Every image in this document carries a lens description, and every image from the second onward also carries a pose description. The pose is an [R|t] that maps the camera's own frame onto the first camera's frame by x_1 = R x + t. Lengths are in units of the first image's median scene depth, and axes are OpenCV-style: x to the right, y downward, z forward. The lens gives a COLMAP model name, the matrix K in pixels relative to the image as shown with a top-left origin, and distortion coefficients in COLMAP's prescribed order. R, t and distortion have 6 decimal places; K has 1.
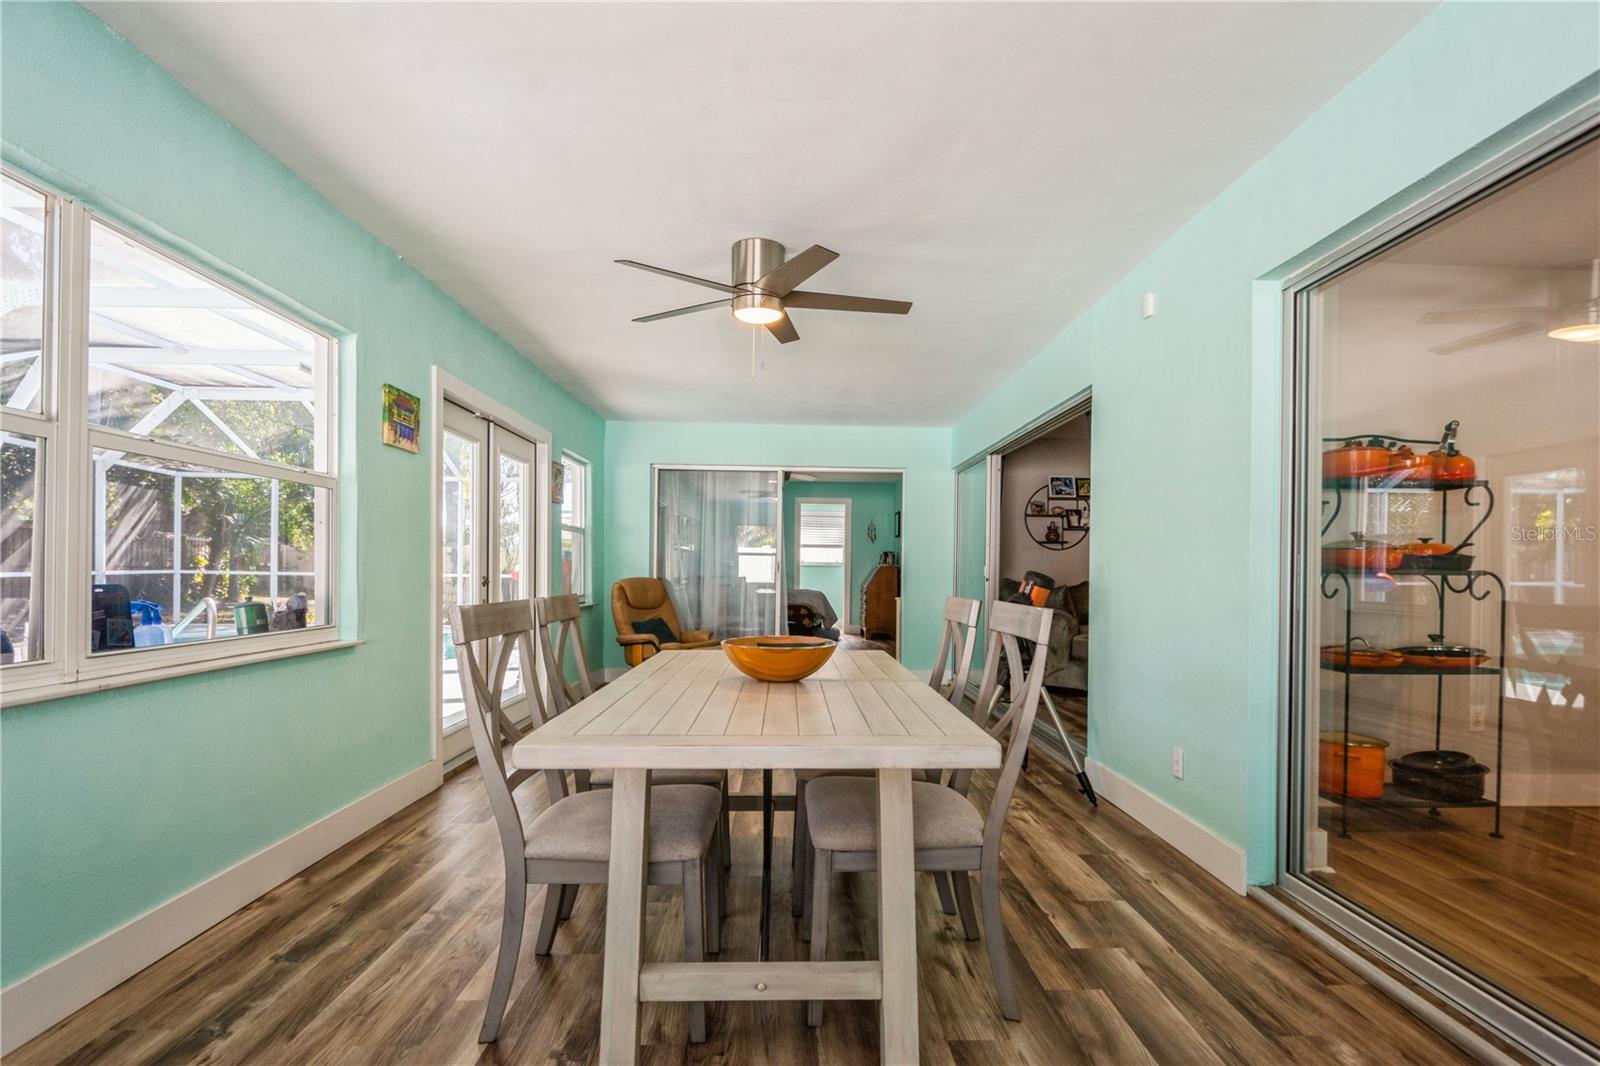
lens RADIAL K [[823.5, 0, 800.3], [0, 823.5, 561.1], [0, 0, 1]] dist [0.008762, -0.006662]
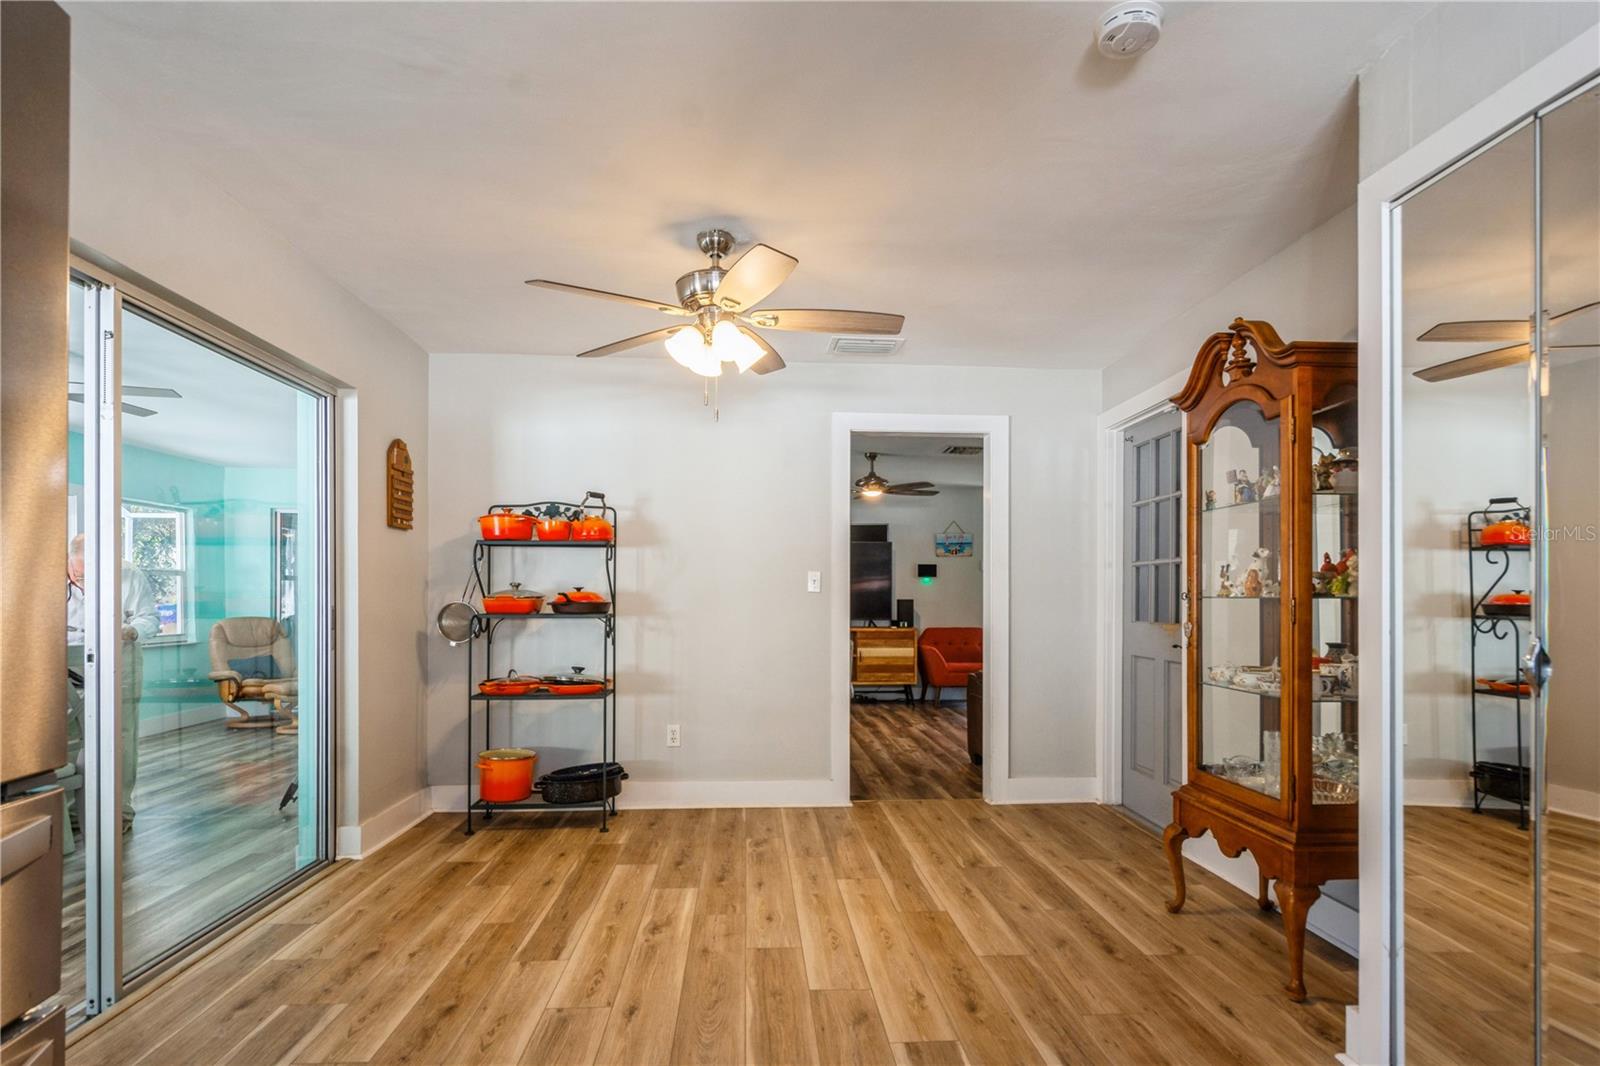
lens RADIAL K [[823.5, 0, 817.9], [0, 823.5, 594.9], [0, 0, 1]] dist [0.008762, -0.006662]
pose [[0.998141, -0.007705, 0.060465, 0.986552], [0.007318, 0.999951, 0.006628, -0.021475], [-0.060513, -0.006173, 0.998148, -0.213035]]
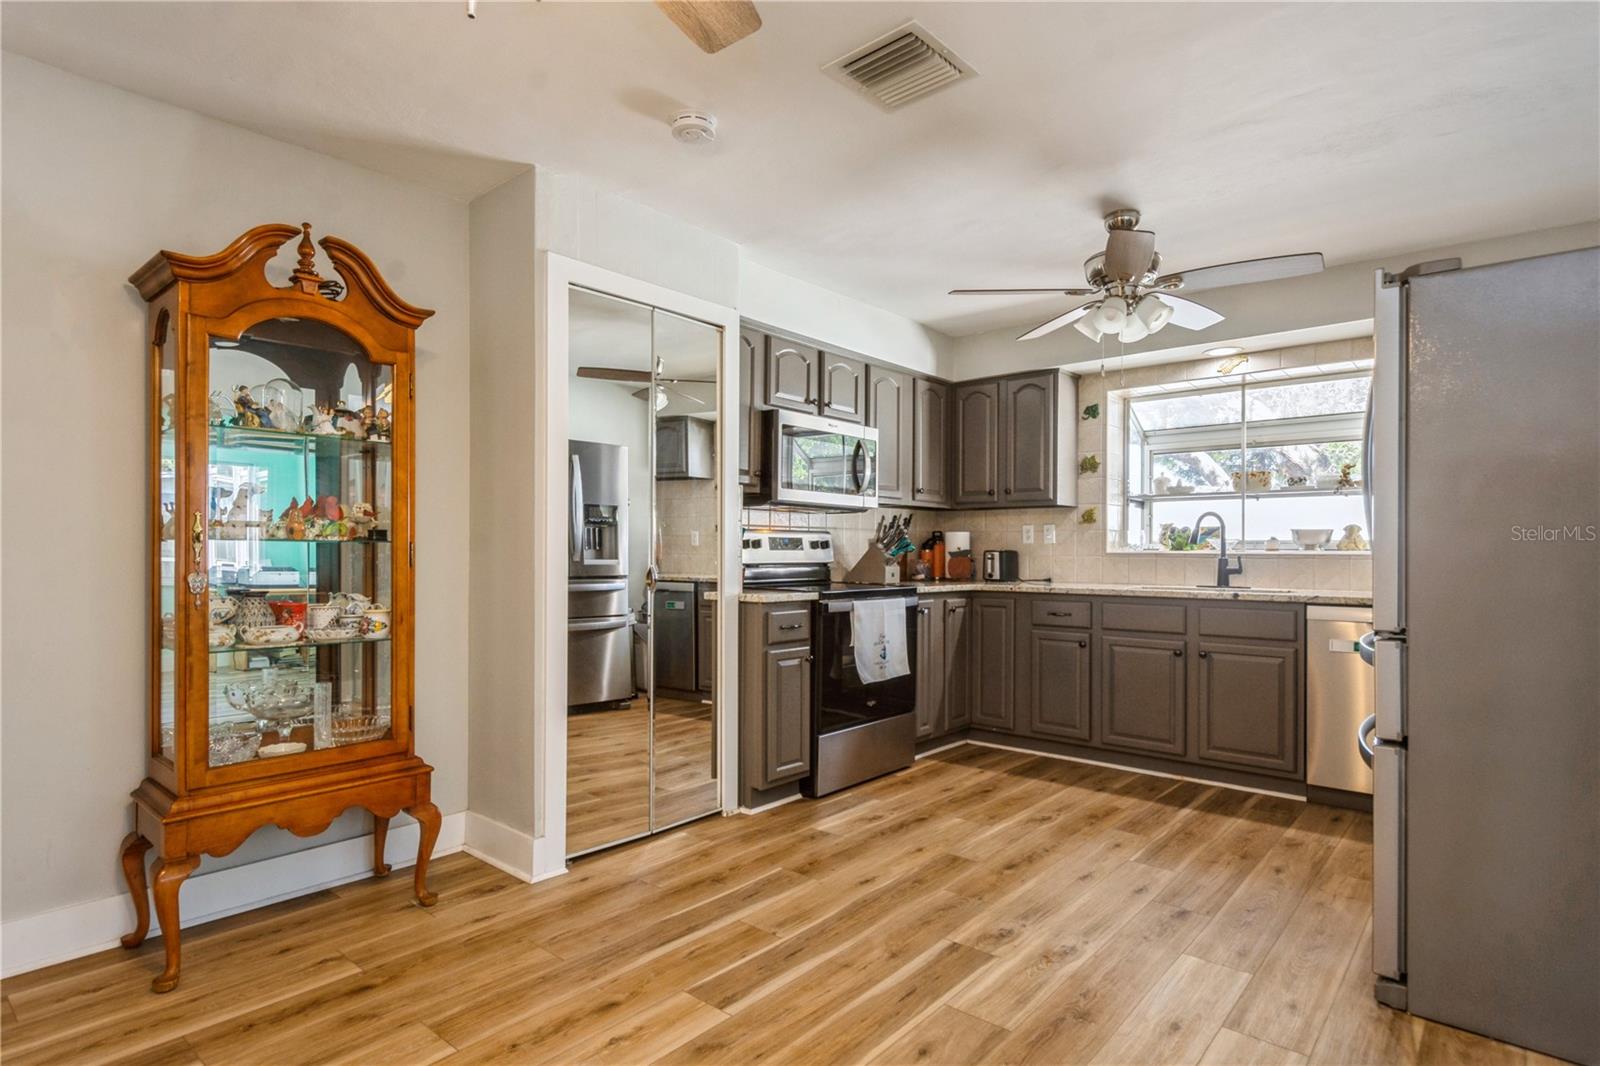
lens RADIAL K [[823.5, 0, 806.1], [0, 823.5, 550.1], [0, 0, 1]] dist [0.008762, -0.006662]
pose [[-0.735990, -0.014400, 0.676839, 0.669838], [-0.021025, 0.999778, -0.001591, -0.010870], [-0.676666, -0.015401, -0.736129, 0.729161]]
